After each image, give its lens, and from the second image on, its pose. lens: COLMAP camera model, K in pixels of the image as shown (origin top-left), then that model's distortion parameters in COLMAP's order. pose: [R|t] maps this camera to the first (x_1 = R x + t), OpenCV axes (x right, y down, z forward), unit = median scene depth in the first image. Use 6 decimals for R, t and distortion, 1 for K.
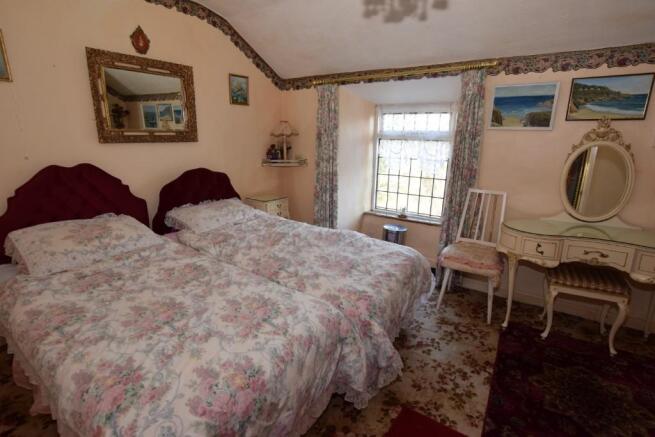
lens RADIAL K [[308.1, 0, 328.3], [0, 308.1, 217.5], [0, 0, 1]] dist [-0.017953, 0.000980]
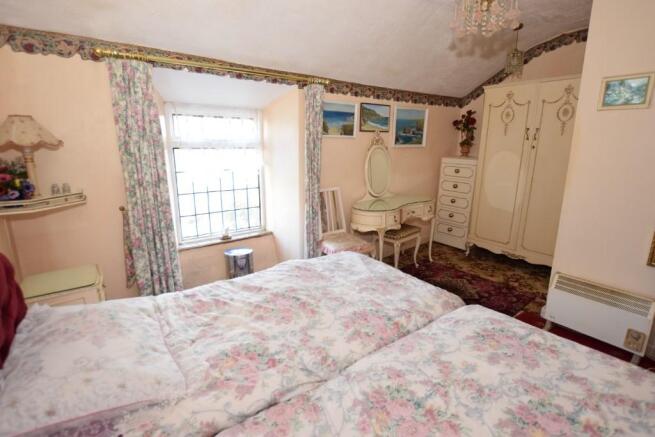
lens RADIAL K [[333.0, 0, 329.7], [0, 333.0, 218.9], [0, 0, 1]] dist [-0.003009, -0.003093]
pose [[0.278354, -0.240096, 0.929985, -0.788230], [0.234946, 0.955858, 0.176454, -0.226140], [-0.931300, 0.169379, 0.322477, 0.671974]]
